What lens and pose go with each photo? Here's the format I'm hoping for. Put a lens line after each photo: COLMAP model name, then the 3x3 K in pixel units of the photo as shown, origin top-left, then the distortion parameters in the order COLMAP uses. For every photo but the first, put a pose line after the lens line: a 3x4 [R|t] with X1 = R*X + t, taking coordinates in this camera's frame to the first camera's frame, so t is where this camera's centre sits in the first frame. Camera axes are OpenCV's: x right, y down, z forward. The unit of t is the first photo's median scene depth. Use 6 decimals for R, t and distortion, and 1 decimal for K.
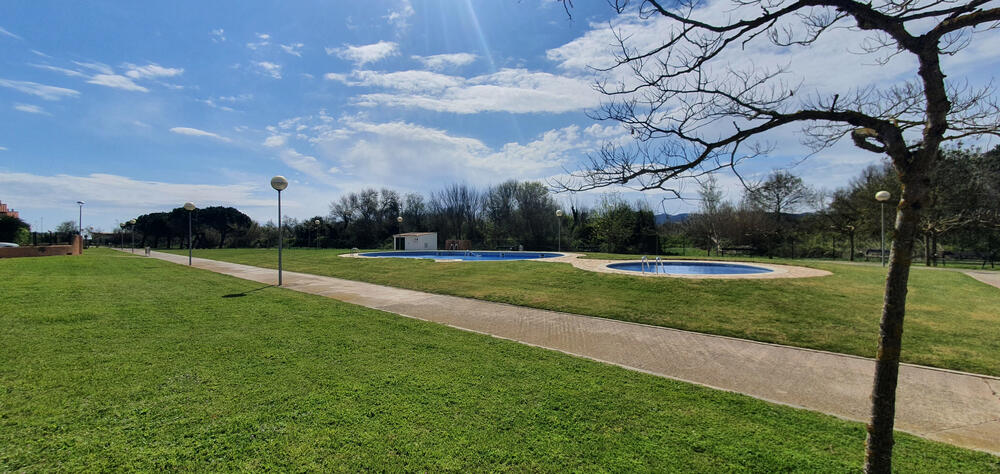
lens RADIAL K [[891.1, 0, 500.0], [0, 891.1, 237.0], [0, 0, 1]] dist [0.010856, -0.000183]
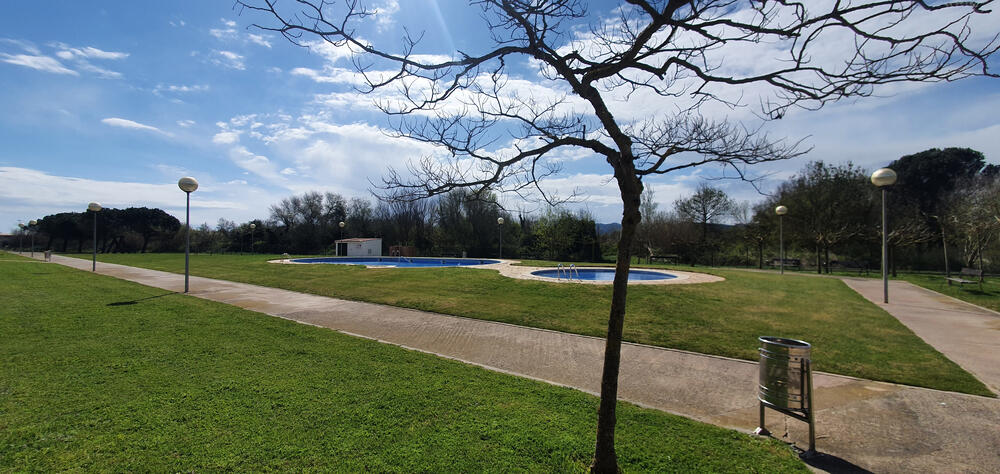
lens RADIAL K [[819.1, 0, 500.0], [0, 819.1, 237.0], [0, 0, 1]] dist [0.032570, -0.001614]
pose [[0.973297, 0.012186, 0.229224, -0.152486], [-0.009871, 0.999888, -0.011244, 0.002301], [-0.229336, 0.008681, 0.973309, 0.090026]]
